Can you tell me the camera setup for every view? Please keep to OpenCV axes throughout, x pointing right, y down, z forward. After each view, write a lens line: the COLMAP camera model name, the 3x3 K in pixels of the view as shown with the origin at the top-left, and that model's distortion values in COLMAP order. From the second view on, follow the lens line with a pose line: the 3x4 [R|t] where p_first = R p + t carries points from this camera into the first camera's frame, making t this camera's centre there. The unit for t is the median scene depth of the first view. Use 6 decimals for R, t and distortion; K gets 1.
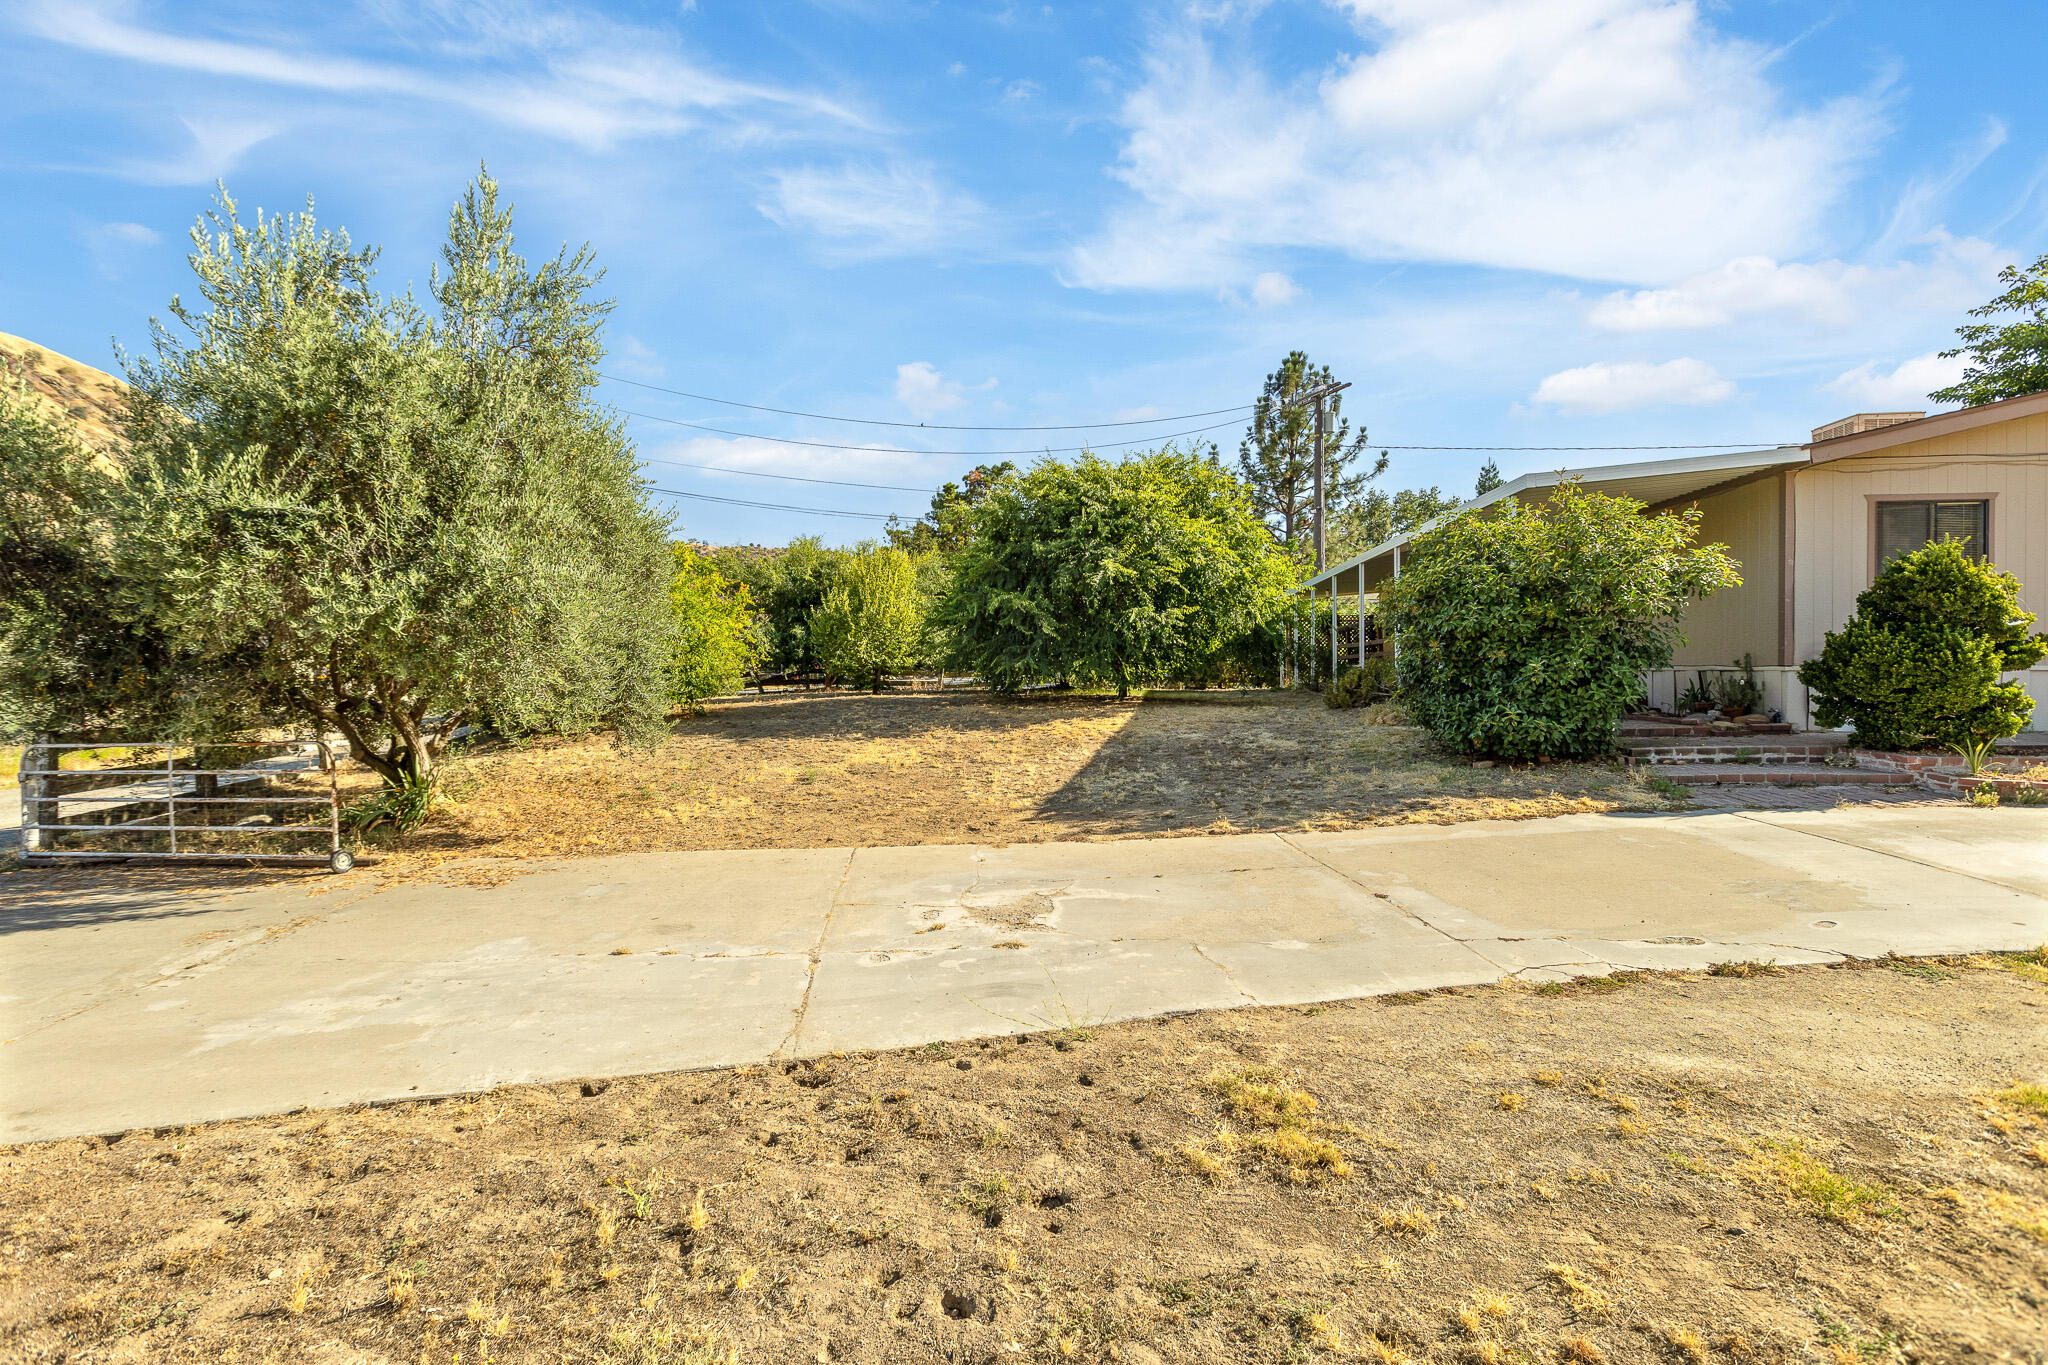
lens RADIAL K [[936.9, 0, 996.9], [0, 936.9, 673.7], [0, 0, 1]] dist [0.001971, 0.000484]
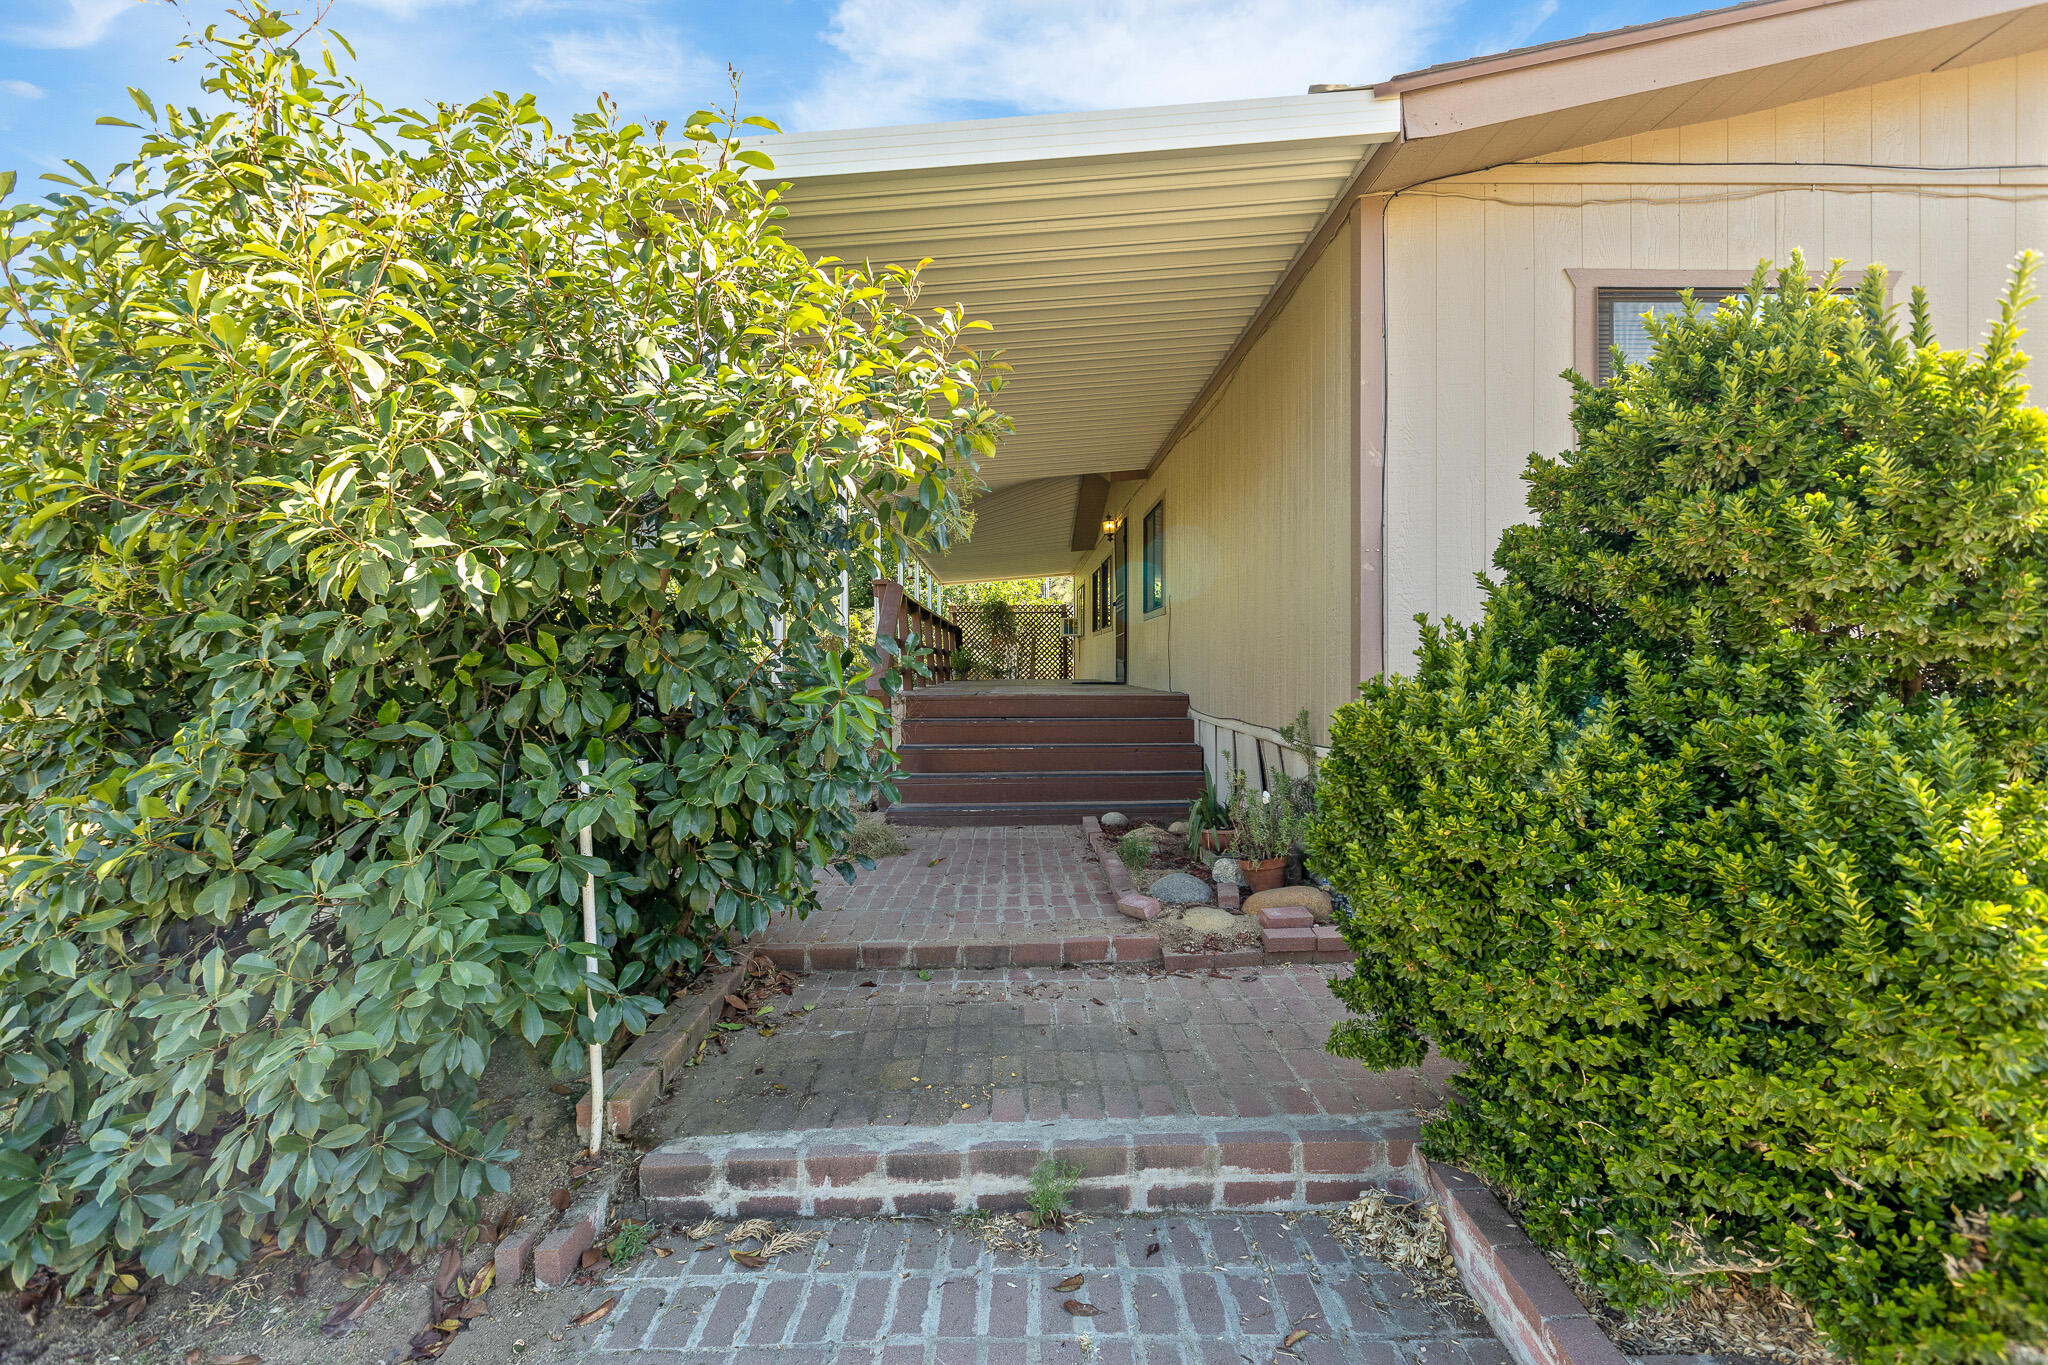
lens RADIAL K [[919.4, 0, 1029.8], [0, 919.4, 652.0], [0, 0, 1]] dist [-0.000786, -0.000460]
pose [[0.991824, -0.001685, 0.127602, 0.778268], [0.002729, 0.999964, -0.008006, -0.050859], [-0.127584, 0.008289, 0.991793, 0.783134]]
